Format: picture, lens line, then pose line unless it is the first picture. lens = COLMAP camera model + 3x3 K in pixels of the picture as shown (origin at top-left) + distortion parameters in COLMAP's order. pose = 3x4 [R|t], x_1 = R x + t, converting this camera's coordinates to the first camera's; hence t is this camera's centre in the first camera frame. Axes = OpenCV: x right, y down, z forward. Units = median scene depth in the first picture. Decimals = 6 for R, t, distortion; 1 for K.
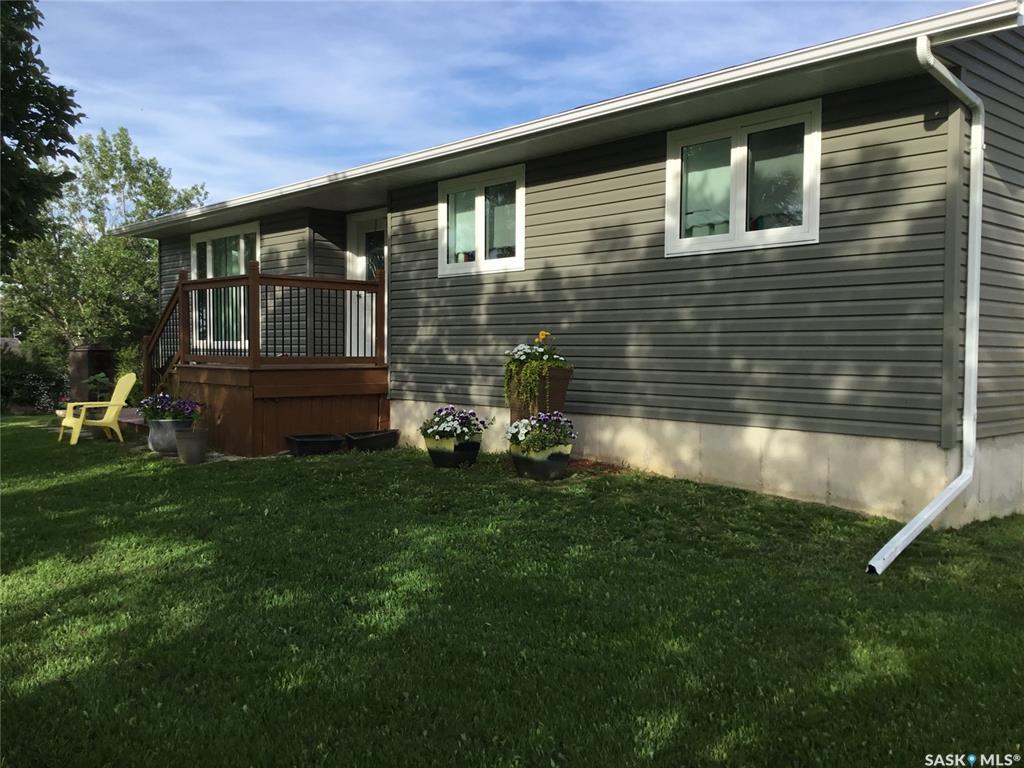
lens RADIAL K [[925.7, 0, 512.0], [0, 925.7, 384.0], [0, 0, 1]] dist [0.084165, -0.148900]
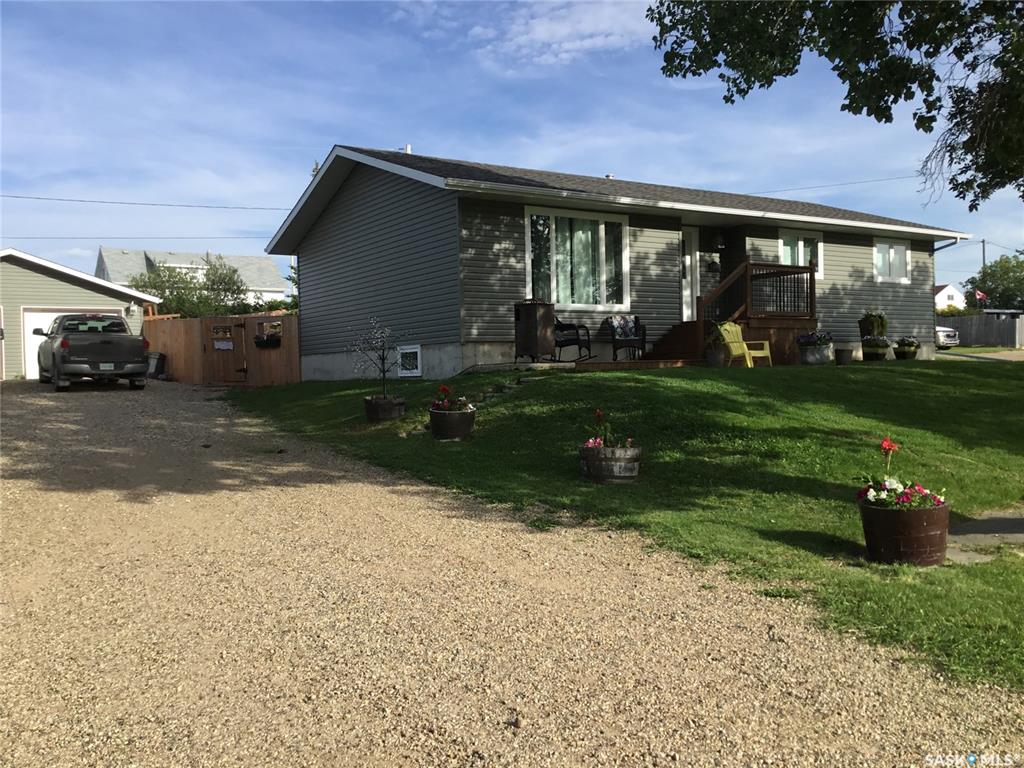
lens RADIAL K [[925.7, 0, 512.0], [0, 925.7, 384.0], [0, 0, 1]] dist [0.084165, -0.148900]
pose [[0.215430, 0.018993, 0.976335, -2.702993], [0.070118, 0.996929, -0.034865, 0.171625], [-0.973999, 0.075969, 0.213437, 1.500022]]
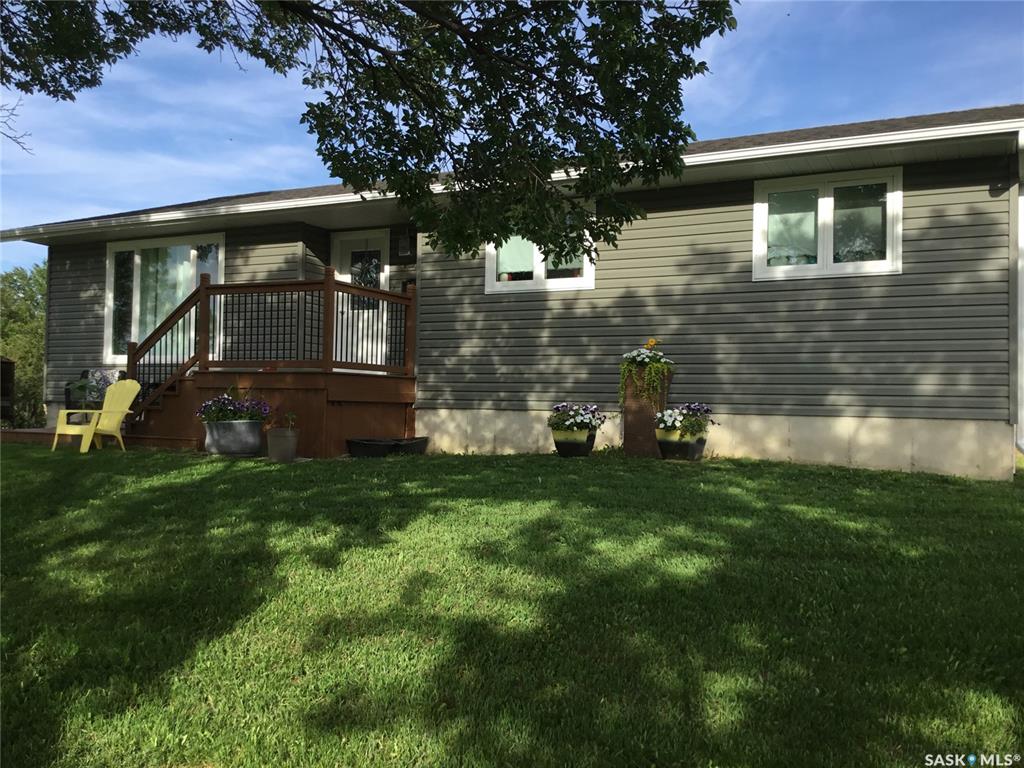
lens RADIAL K [[925.7, 0, 512.0], [0, 925.7, 384.0], [0, 0, 1]] dist [0.084165, -0.148900]
pose [[0.930498, 0.025678, 0.365396, -0.574628], [-0.001252, 0.997757, -0.066930, 0.080602], [-0.366295, 0.061821, 0.928443, -0.012428]]
